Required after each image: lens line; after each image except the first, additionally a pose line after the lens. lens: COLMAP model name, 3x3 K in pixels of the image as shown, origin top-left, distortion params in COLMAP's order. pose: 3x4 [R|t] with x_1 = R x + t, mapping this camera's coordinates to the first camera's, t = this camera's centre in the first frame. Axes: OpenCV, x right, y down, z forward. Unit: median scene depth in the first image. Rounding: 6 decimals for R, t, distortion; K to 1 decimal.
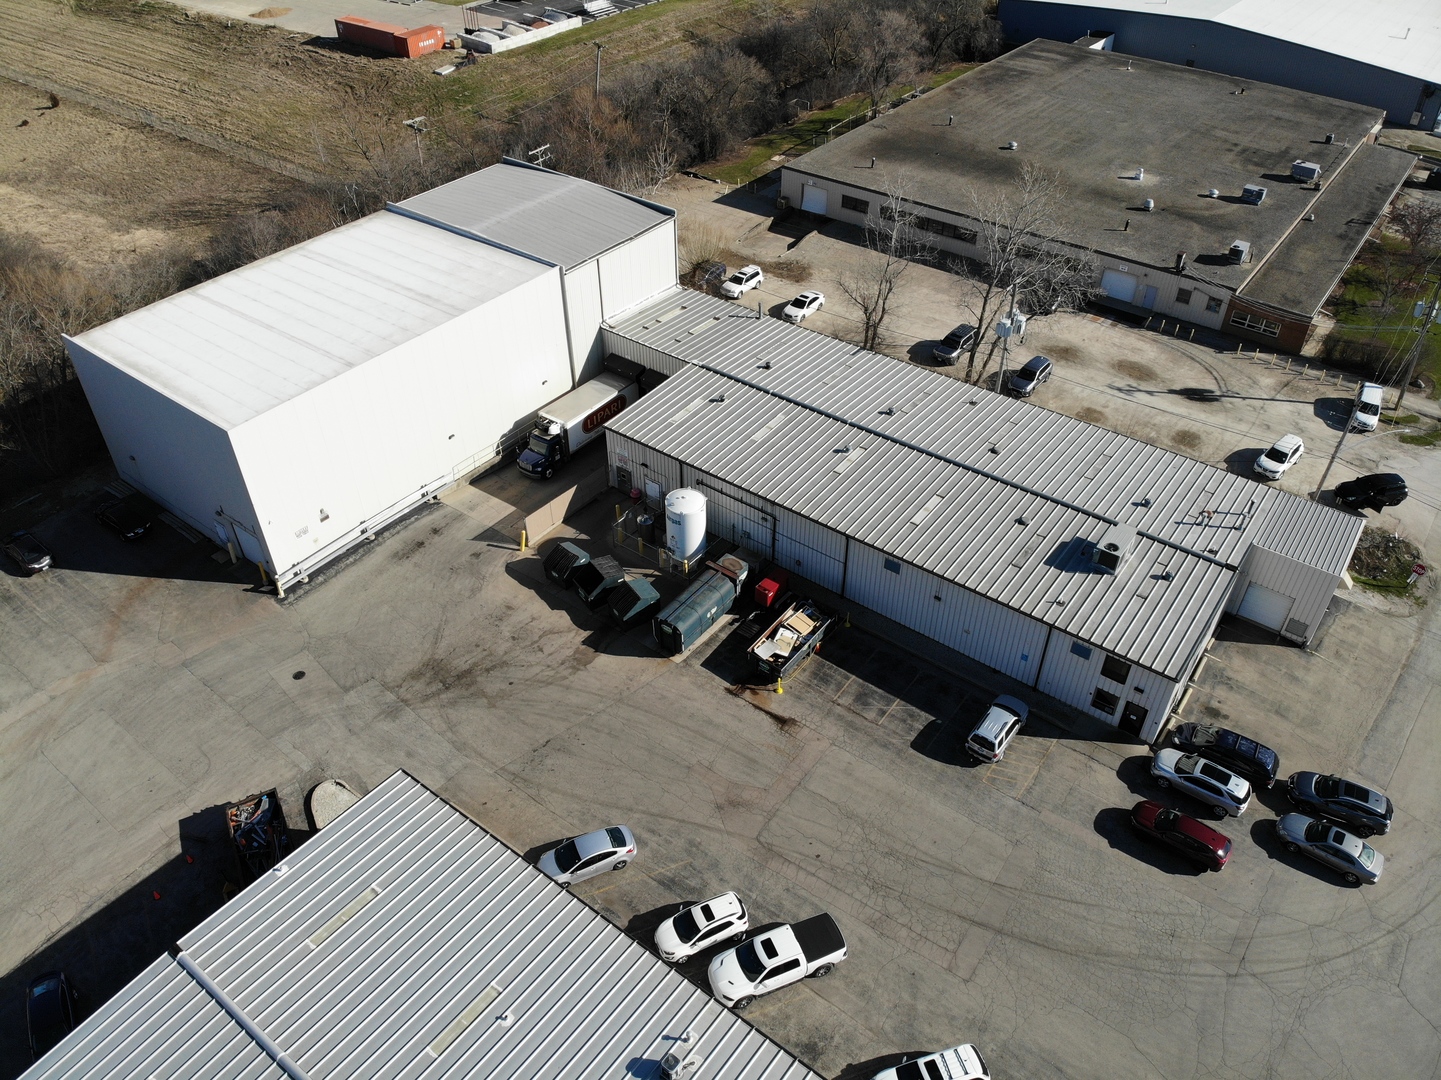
lens RADIAL K [[1054.8, 0, 721.0], [0, 1054.8, 534.5], [0, 0, 1]] dist [0.047036, -0.133857]
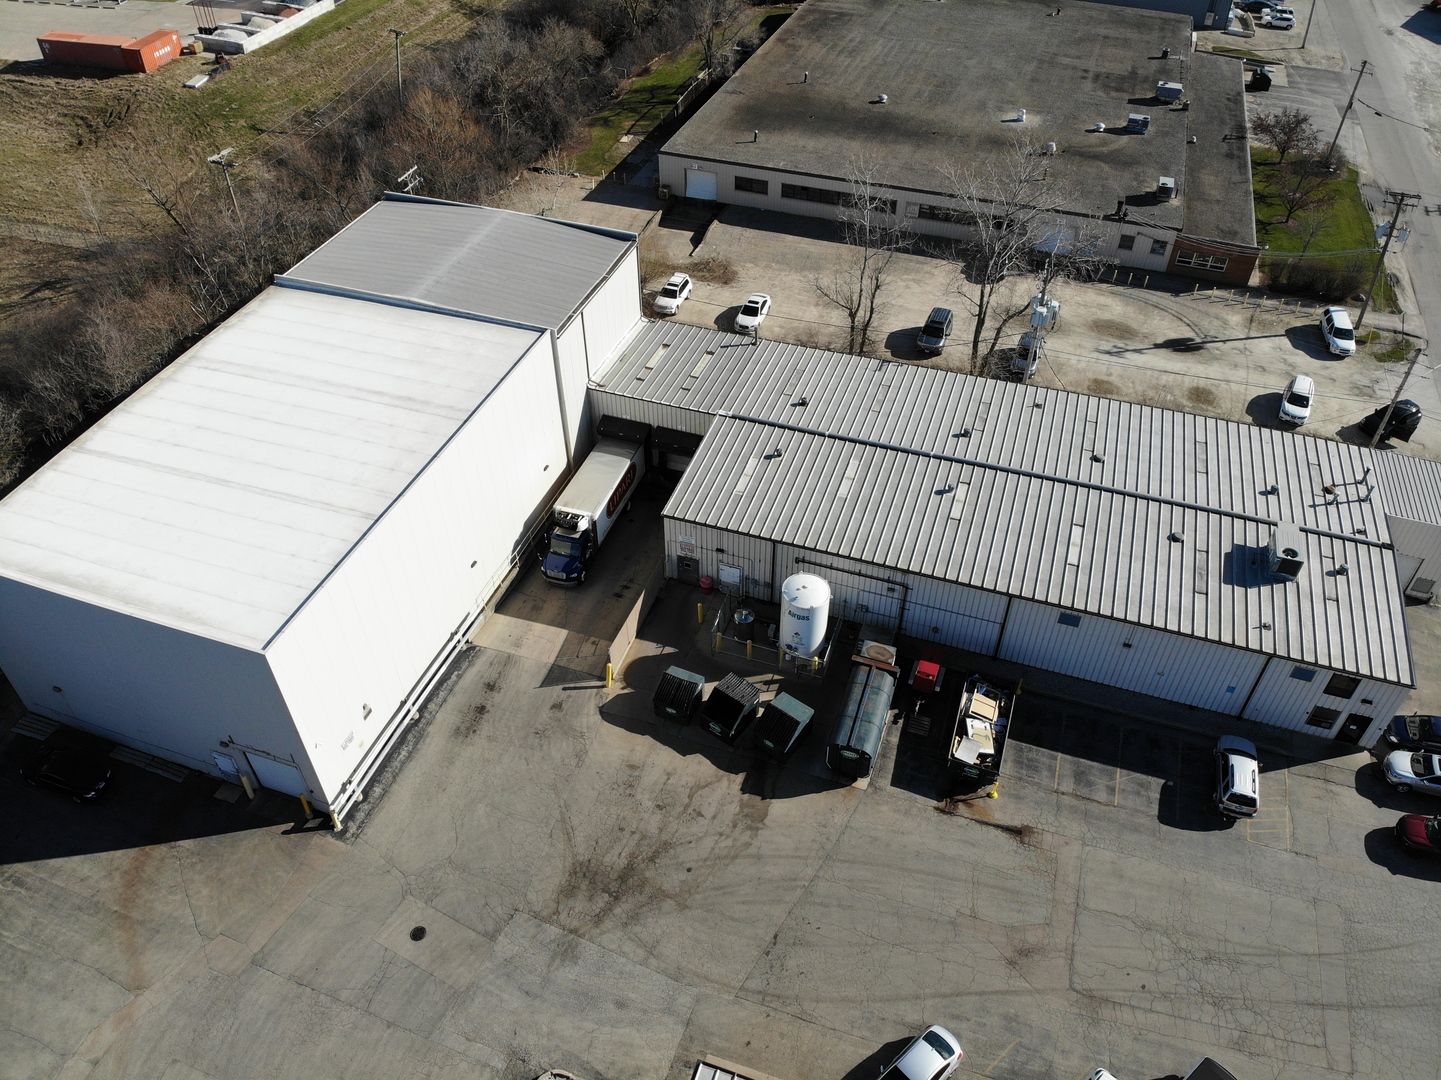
lens RADIAL K [[1054.8, 0, 723.1], [0, 1054.8, 534.5], [0, 0, 1]] dist [0.047036, -0.133857]
pose [[0.949790, -0.208047, 0.233699, -0.245750], [0.195603, 0.977774, 0.075486, -0.131883], [-0.244210, -0.025983, 0.969374, 0.167296]]
